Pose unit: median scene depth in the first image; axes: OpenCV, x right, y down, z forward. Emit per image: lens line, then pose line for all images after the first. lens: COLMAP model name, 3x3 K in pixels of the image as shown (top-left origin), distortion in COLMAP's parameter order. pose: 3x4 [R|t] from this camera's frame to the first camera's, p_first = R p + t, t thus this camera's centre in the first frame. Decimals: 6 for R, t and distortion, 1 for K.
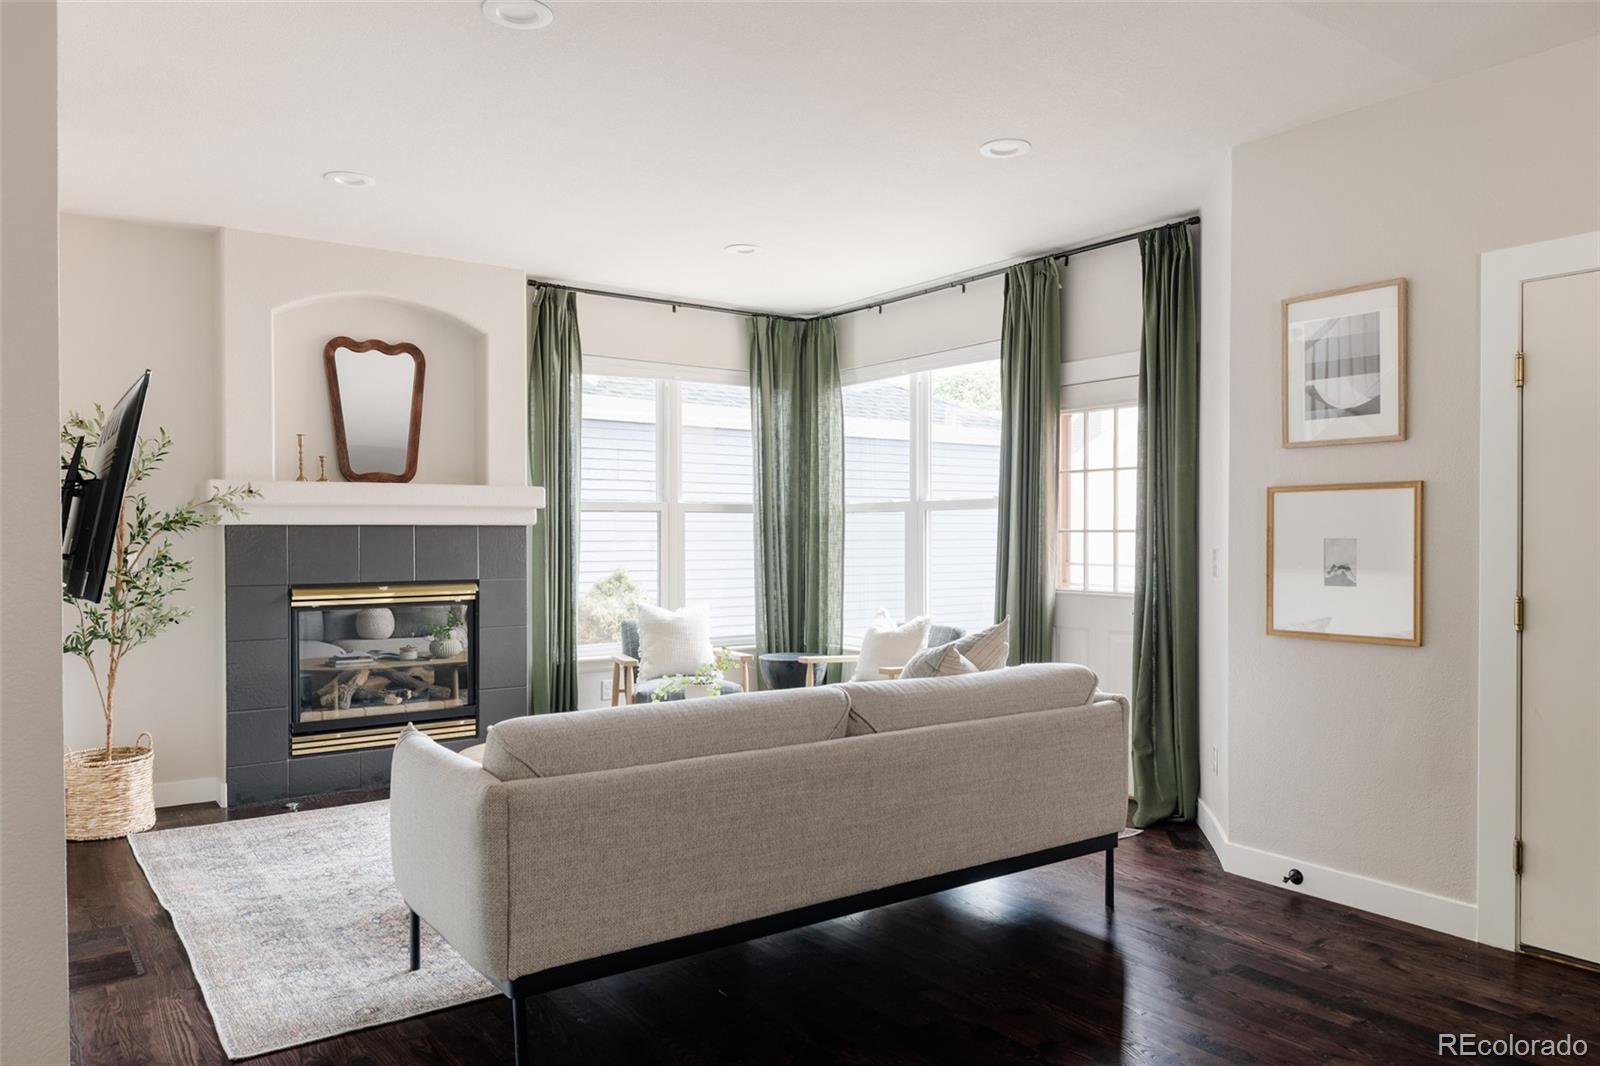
lens RADIAL K [[1111.7, 0, 798.7], [0, 1111.7, 527.4], [0, 0, 1]] dist [0.008900, 0.004773]
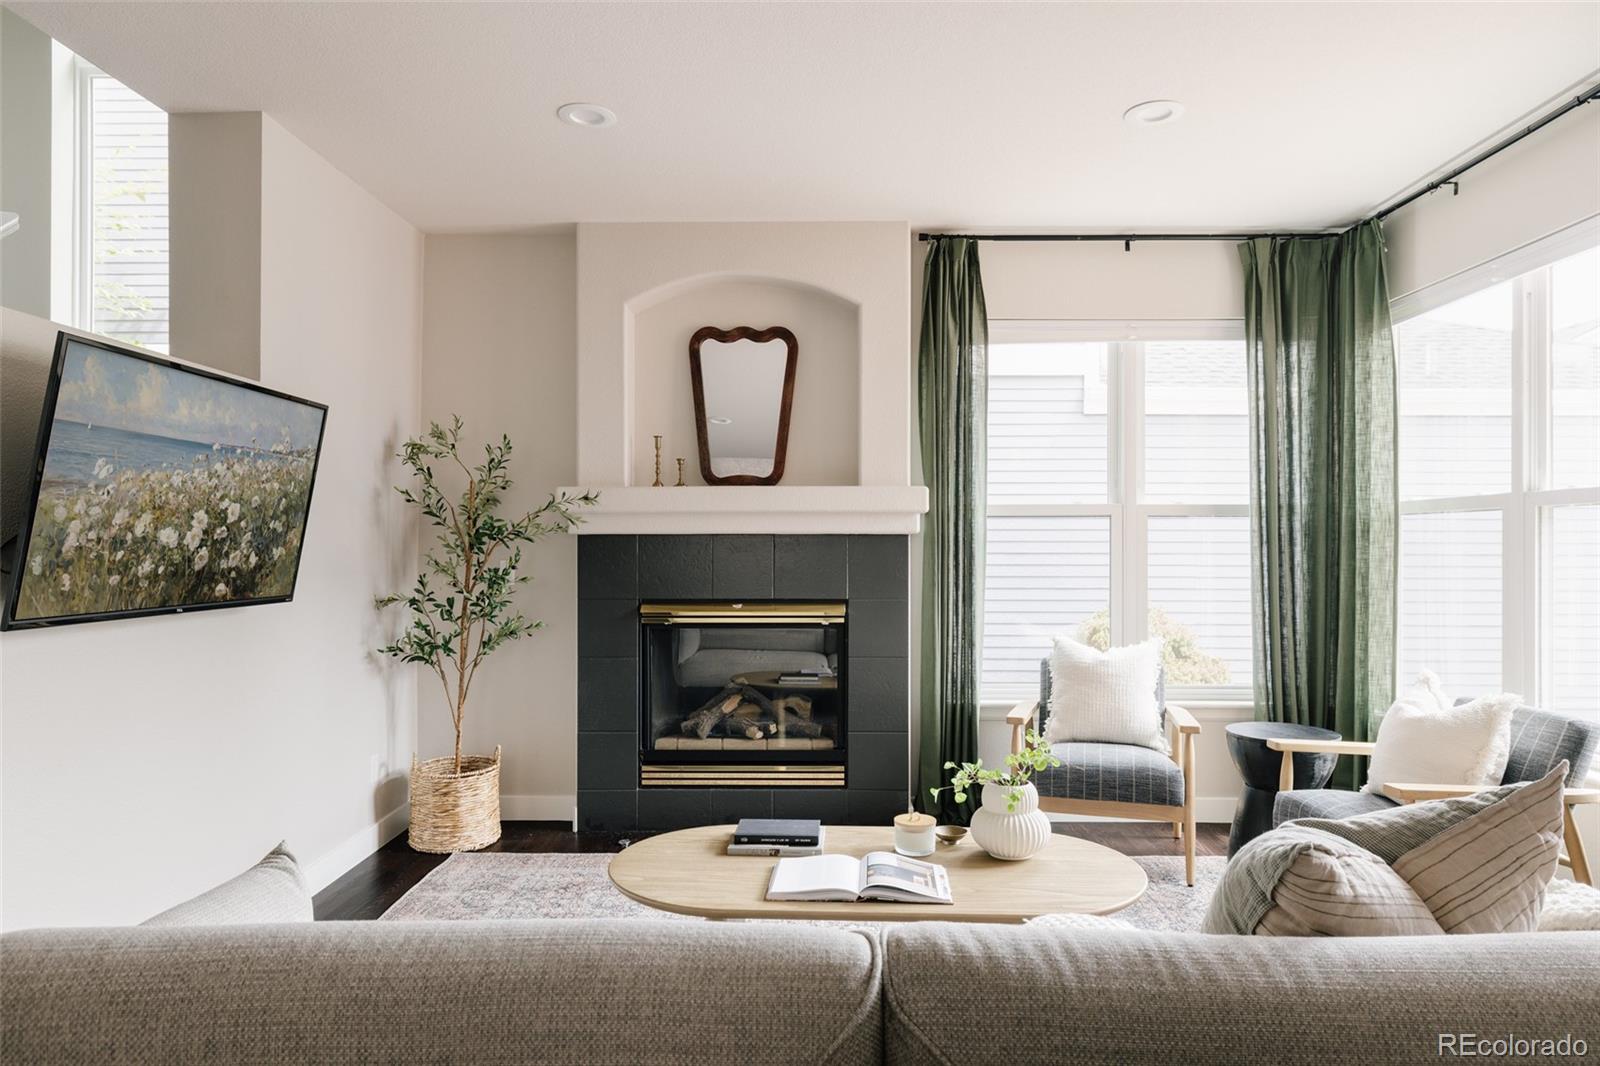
lens RADIAL K [[987.5, 0, 796.7], [0, 987.5, 538.1], [0, 0, 1]] dist [0.014763, -0.003501]
pose [[0.807328, -0.000424, -0.590103, 0.117727], [0.000206, 1.000000, -0.000437, 0.001127], [0.590103, 0.000231, 0.807328, 0.374858]]
